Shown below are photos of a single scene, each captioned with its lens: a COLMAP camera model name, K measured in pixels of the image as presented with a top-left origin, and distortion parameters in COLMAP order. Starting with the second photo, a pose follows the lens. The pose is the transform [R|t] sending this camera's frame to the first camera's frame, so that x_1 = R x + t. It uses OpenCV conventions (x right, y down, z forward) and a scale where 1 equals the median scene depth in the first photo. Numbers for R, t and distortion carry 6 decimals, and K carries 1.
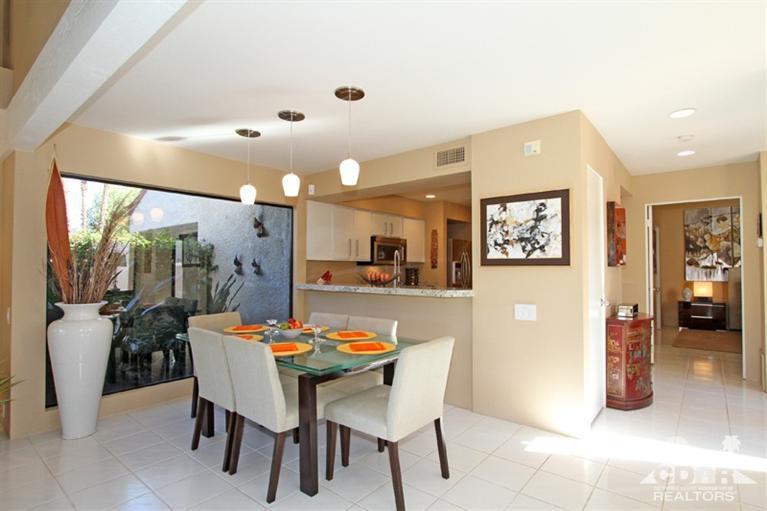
lens RADIAL K [[395.6, 0, 381.3], [0, 395.6, 256.3], [0, 0, 1]] dist [-0.032785, -0.000116]
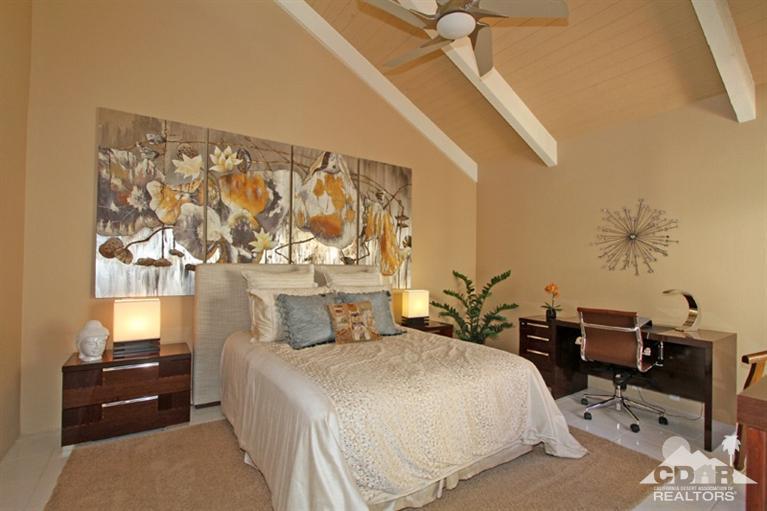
lens RADIAL K [[358.8, 0, 382.7], [0, 358.8, 258.7], [0, 0, 1]] dist [-0.016948, 0.000841]
pose [[0.286045, 0.018520, 0.958037, 0.557009], [-0.040379, 0.999158, -0.007259, 0.017369], [-0.957365, -0.036608, 0.286552, 0.661846]]
